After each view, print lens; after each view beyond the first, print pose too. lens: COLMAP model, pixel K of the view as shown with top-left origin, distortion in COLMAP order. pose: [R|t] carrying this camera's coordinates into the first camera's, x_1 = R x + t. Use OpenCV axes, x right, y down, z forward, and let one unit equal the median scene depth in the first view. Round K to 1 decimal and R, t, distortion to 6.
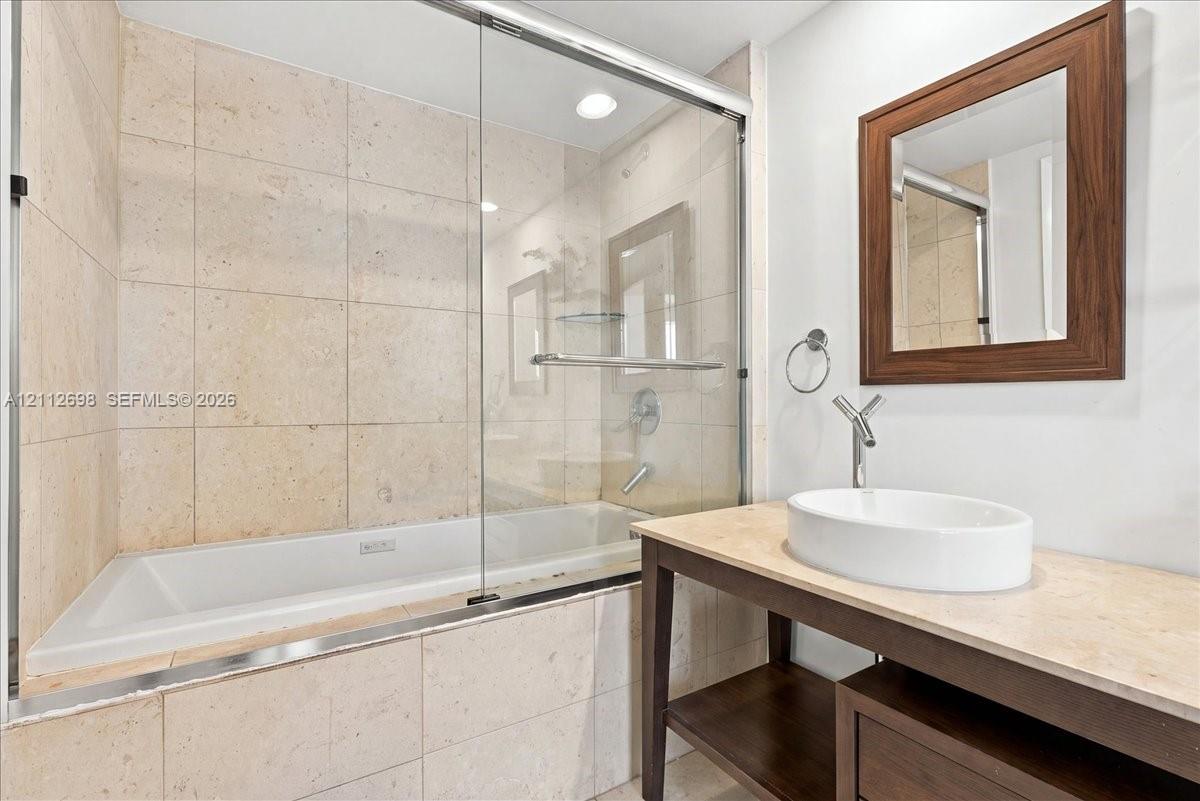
lens RADIAL K [[546.4, 0, 605.6], [0, 546.4, 402.1], [0, 0, 1]] dist [-0.003763, 0.000600]
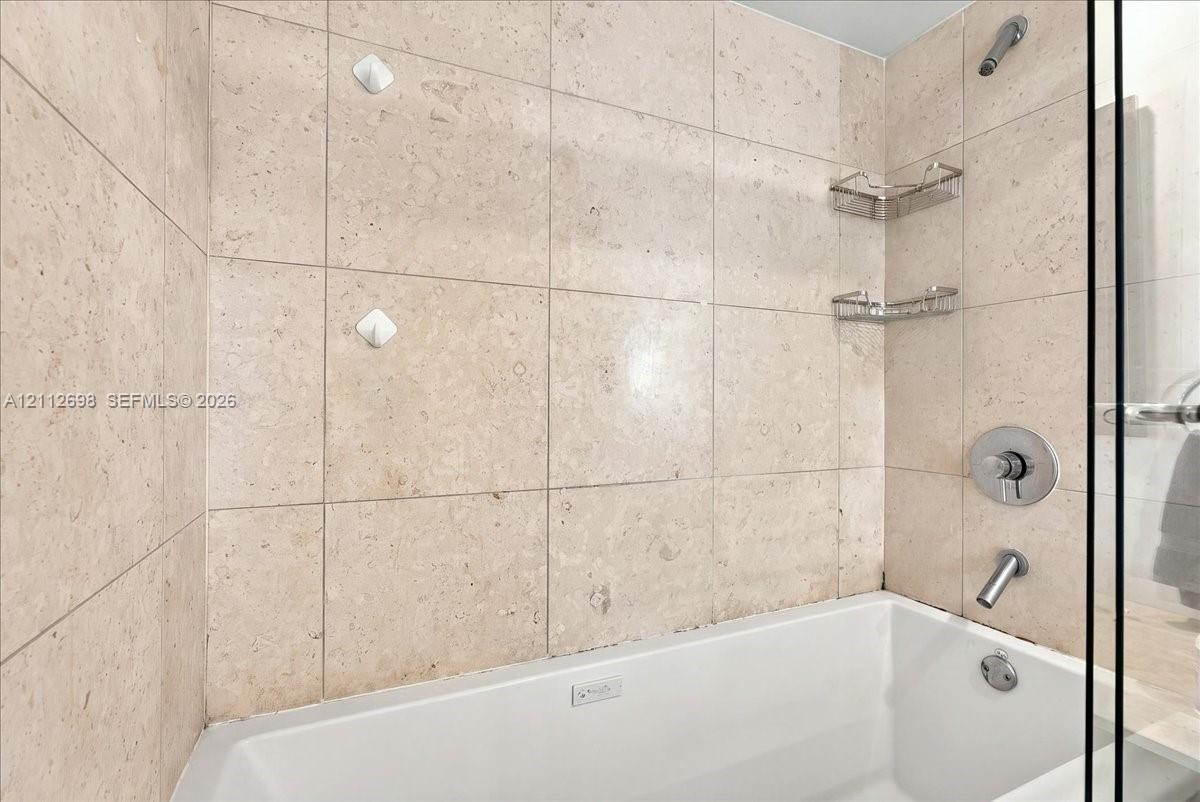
lens RADIAL K [[546.4, 0, 595.3], [0, 546.4, 397.5], [0, 0, 1]] dist [-0.003763, 0.000600]
pose [[0.993768, 0.001587, -0.111454, -0.358779], [-0.002260, 0.999980, -0.005912, -0.059515], [0.111442, 0.006127, 0.993752, 0.400741]]
